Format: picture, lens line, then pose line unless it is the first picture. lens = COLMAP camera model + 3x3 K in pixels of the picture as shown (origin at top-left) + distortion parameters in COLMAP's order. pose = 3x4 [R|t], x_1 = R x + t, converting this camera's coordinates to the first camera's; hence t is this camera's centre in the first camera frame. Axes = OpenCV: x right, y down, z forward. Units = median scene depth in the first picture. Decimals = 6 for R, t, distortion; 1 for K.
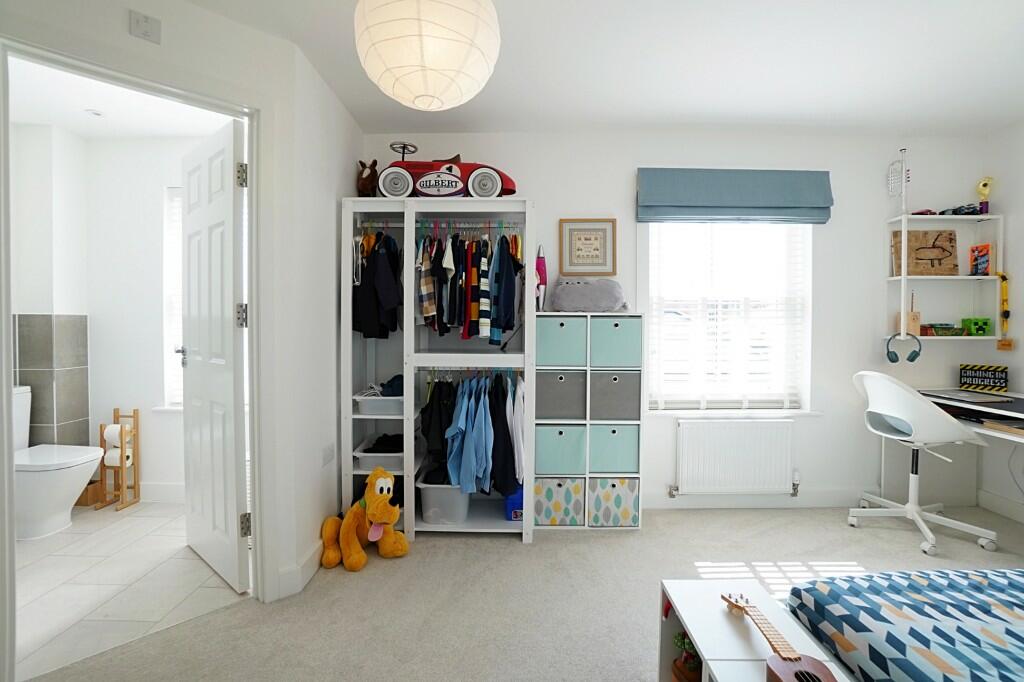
lens RADIAL K [[455.5, 0, 507.4], [0, 455.5, 333.6], [0, 0, 1]] dist [-0.057426, 0.019768]
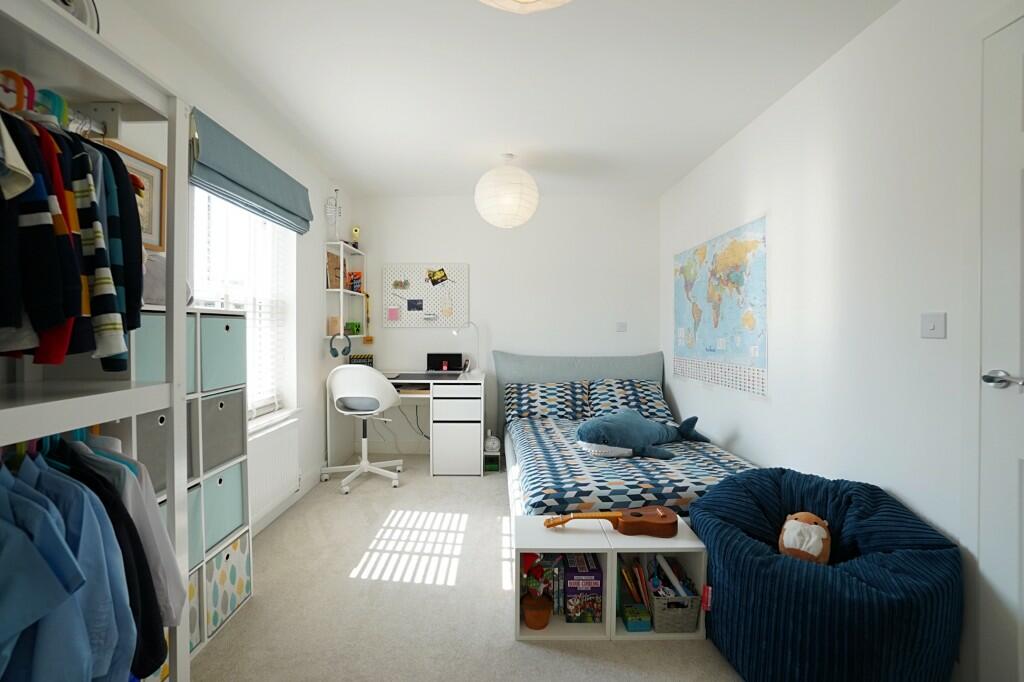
lens RADIAL K [[455.5, 0, 505.4], [0, 455.5, 336.8], [0, 0, 1]] dist [-0.057426, 0.019768]
pose [[-0.012760, -0.021515, 0.999687, -0.456509], [0.016451, 0.999629, 0.021724, -0.013080], [-0.999783, 0.016723, -0.012401, 0.578294]]
